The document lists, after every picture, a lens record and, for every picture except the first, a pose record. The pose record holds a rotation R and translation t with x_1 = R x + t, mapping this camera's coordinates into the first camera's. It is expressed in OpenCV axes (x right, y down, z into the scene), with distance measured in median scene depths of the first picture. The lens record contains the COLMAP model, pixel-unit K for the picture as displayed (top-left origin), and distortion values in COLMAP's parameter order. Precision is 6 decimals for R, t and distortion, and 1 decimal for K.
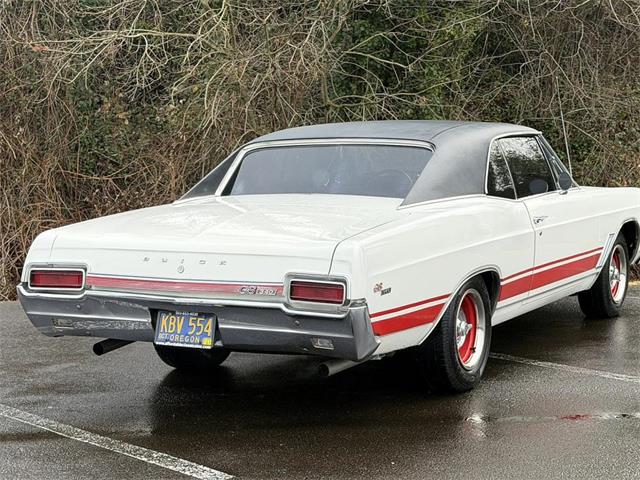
lens RADIAL K [[1328.3, 0, 347.7], [0, 1328.3, 239.9], [0, 0, 1]] dist [0.126799, 0.011800]
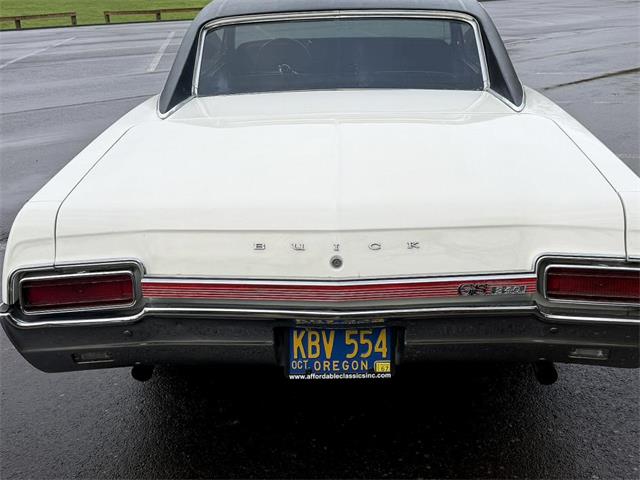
lens RADIAL K [[735.0, 0, 333.6], [0, 735.0, 243.3], [0, 0, 1]] dist [0.187798, -0.451866]
pose [[0.899876, -0.153833, 0.408115, -0.257165], [0.047055, 0.964514, 0.259806, -0.070468], [-0.433599, -0.214589, 0.875182, 0.711910]]
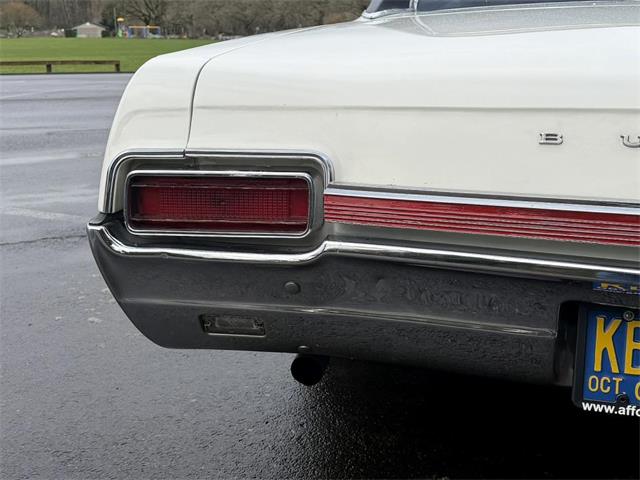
lens RADIAL K [[735.0, 0, 333.6], [0, 735.0, 243.3], [0, 0, 1]] dist [0.187798, -0.451866]
pose [[0.977842, -0.044422, 0.204577, -0.237714], [0.008310, 0.984693, 0.174098, 0.008088], [-0.209179, -0.168540, 0.963244, 0.855281]]
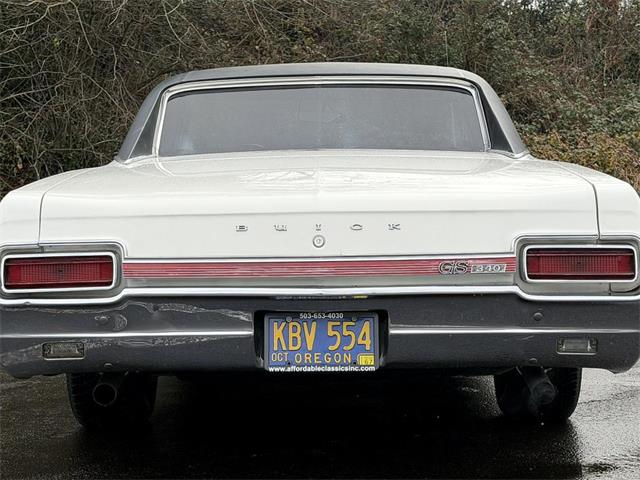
lens RADIAL K [[1328.3, 0, 347.7], [0, 1328.3, 239.9], [0, 0, 1]] dist [0.126799, 0.011800]
pose [[0.886772, -0.020734, 0.461742, -0.385884], [0.043489, 0.998304, -0.038692, 0.044874], [-0.460157, 0.054391, 0.886170, 0.464698]]
